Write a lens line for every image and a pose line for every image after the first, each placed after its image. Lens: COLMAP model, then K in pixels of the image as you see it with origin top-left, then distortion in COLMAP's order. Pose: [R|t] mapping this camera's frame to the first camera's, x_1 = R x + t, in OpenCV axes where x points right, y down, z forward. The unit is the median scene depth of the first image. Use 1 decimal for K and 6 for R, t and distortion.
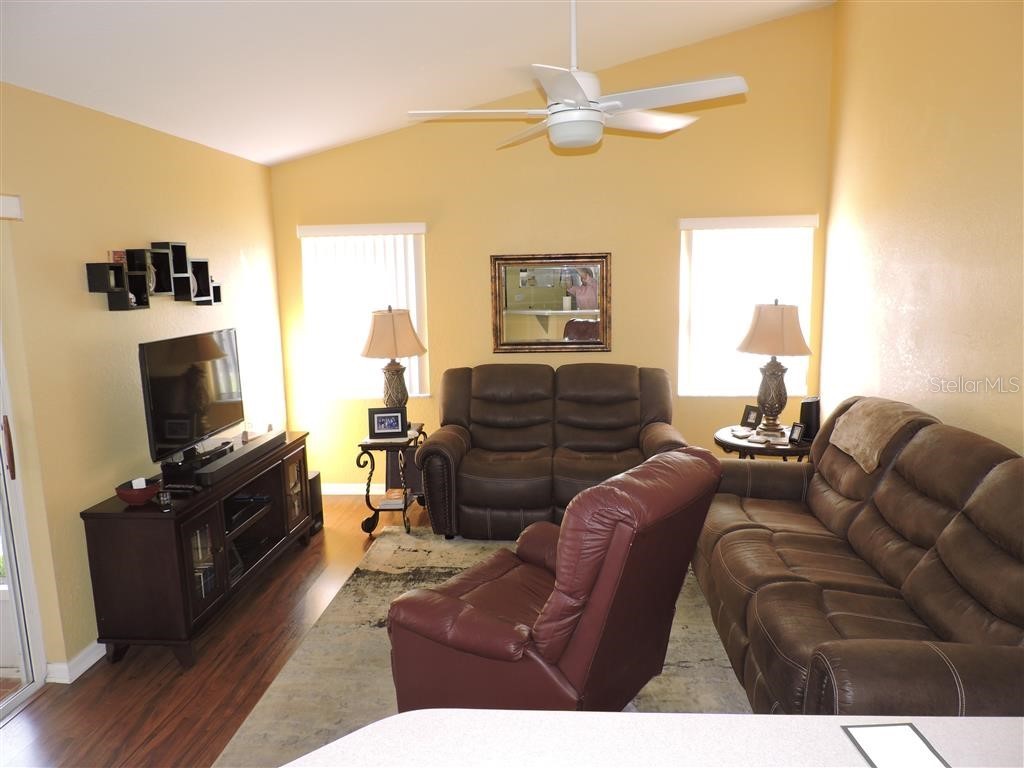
lens RADIAL K [[727.6, 0, 513.0], [0, 727.6, 386.3], [0, 0, 1]] dist [-0.018652, 0.004239]
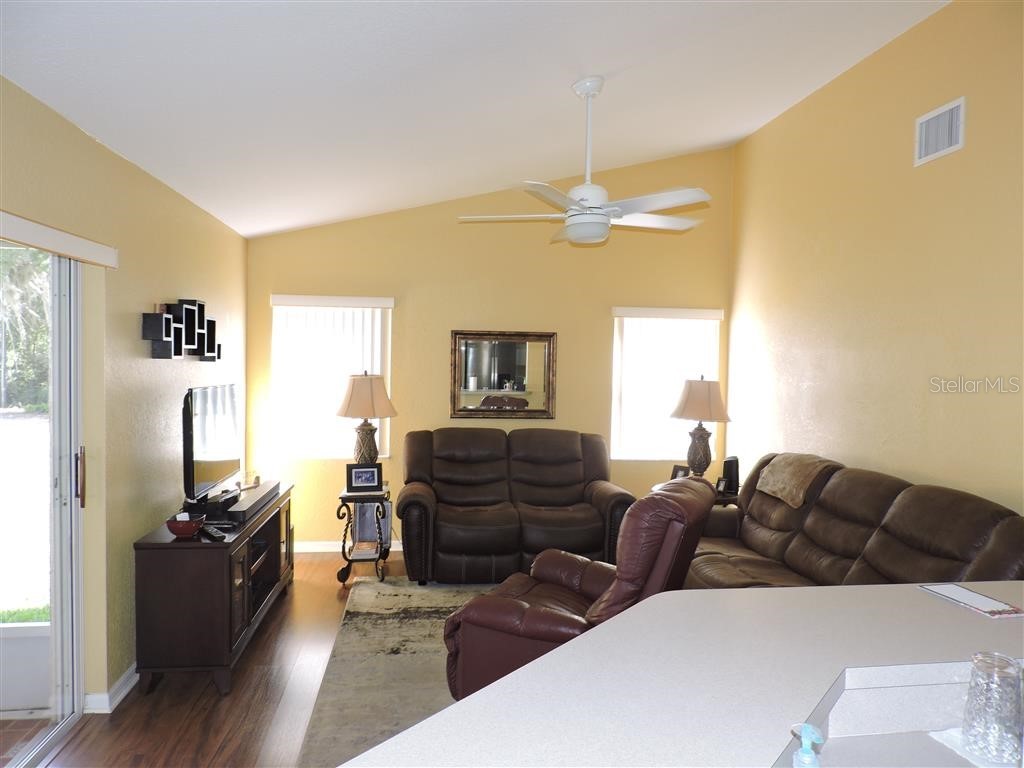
lens RADIAL K [[727.6, 0, 512.8], [0, 727.6, 384.0], [0, 0, 1]] dist [-0.018652, 0.004239]
pose [[0.979800, 0.032921, 0.197250, -0.185670], [-0.008225, 0.992156, -0.124736, 0.048417], [-0.199809, 0.120594, 0.972386, -0.117156]]
